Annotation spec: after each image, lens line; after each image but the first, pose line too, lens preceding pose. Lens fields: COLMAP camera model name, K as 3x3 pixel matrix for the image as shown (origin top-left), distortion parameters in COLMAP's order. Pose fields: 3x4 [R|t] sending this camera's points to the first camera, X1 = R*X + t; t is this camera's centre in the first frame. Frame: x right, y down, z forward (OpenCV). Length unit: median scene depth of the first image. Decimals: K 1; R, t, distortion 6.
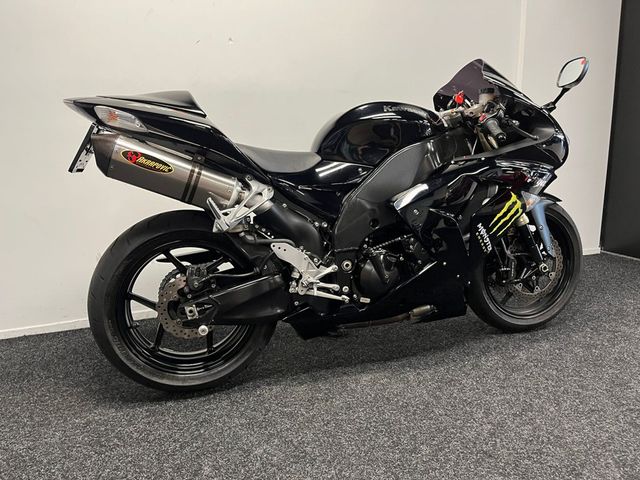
lens RADIAL K [[491.9, 0, 319.5], [0, 491.9, 244.7], [0, 0, 1]] dist [0.083764, -0.118151]
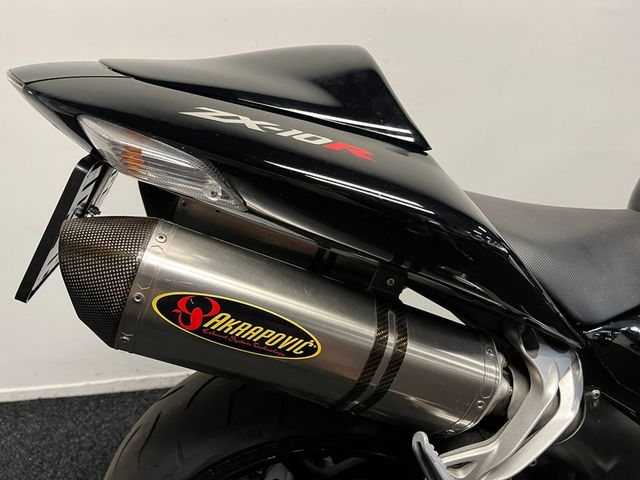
lens RADIAL K [[491.9, 0, 319.5], [0, 491.9, 244.7], [0, 0, 1]] dist [0.083764, -0.118151]
pose [[0.985384, 0.110727, -0.129454, -0.229296], [-0.080489, 0.972389, 0.219048, -0.242767], [0.150134, -0.205426, 0.967088, 0.630088]]
